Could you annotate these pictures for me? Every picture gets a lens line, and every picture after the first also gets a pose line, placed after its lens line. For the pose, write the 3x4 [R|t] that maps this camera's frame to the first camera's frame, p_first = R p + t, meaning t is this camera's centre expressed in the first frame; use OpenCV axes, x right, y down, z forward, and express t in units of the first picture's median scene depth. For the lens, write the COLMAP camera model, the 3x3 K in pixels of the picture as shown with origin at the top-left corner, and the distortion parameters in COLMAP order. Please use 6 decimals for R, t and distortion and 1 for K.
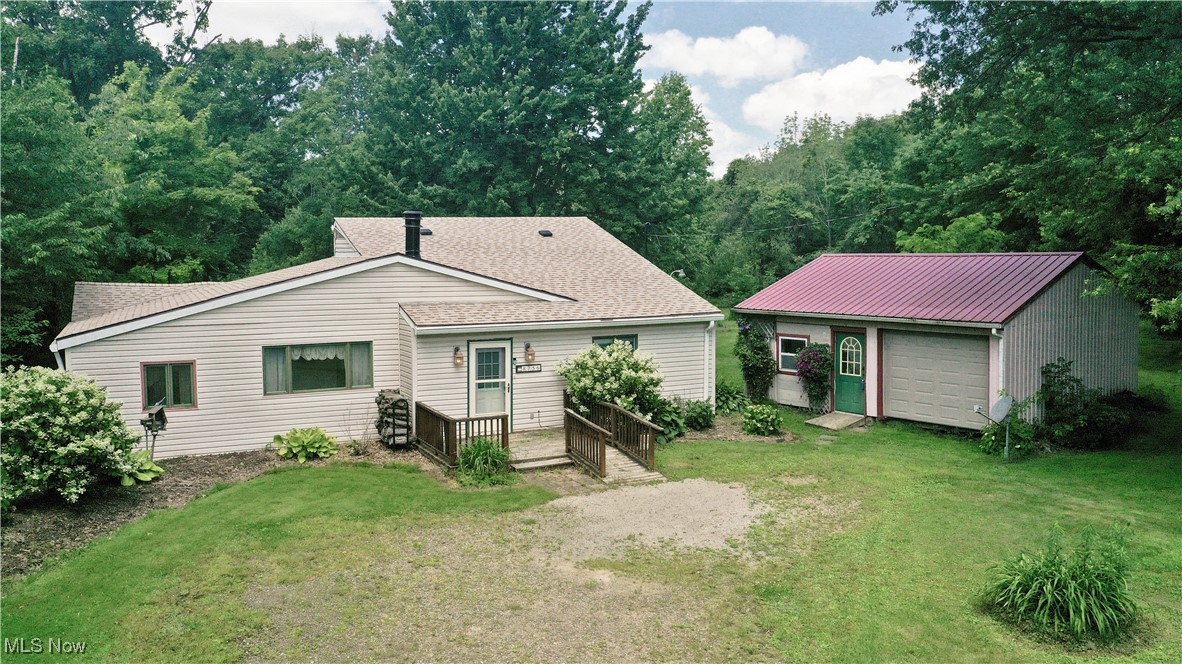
lens RADIAL K [[917.2, 0, 591.0], [0, 917.2, 332.0], [0, 0, 1]] dist [-0.029653, 0.005061]
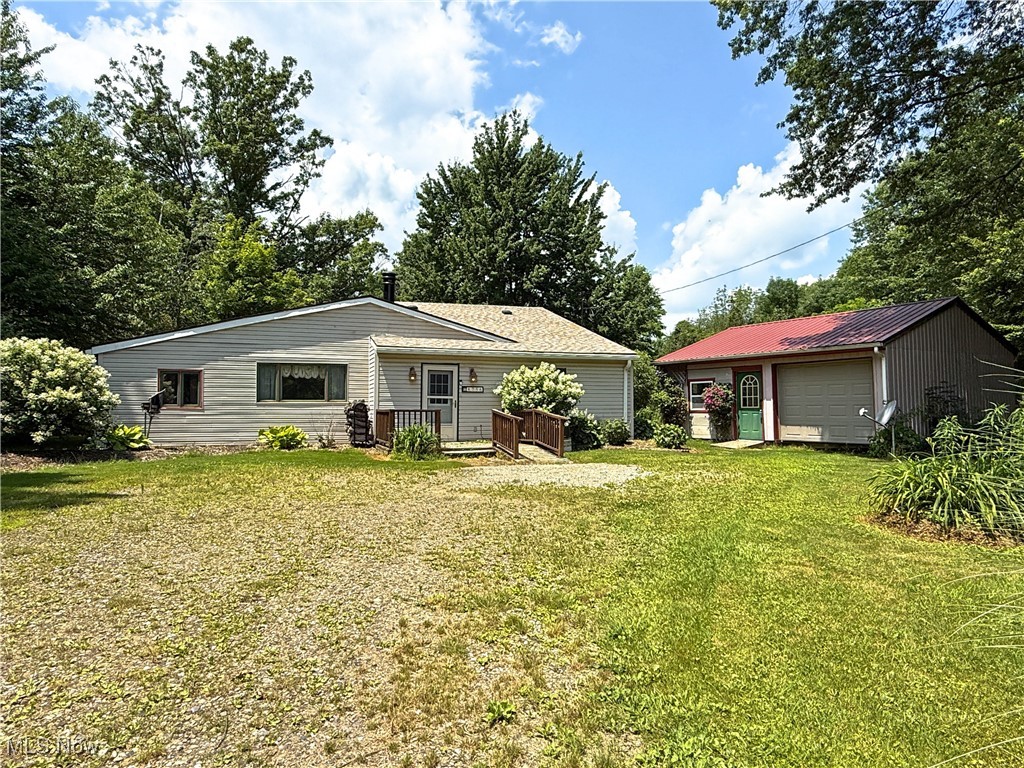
lens RADIAL K [[631.0, 0, 512.0], [0, 631.0, 384.0], [0, 0, 1]] dist [-0.000545, -0.002700]
pose [[0.993010, 0.000556, -0.118032, 0.085259], [-0.014793, 0.992690, -0.119780, 0.135862], [0.117102, 0.120688, 0.985759, 0.180552]]
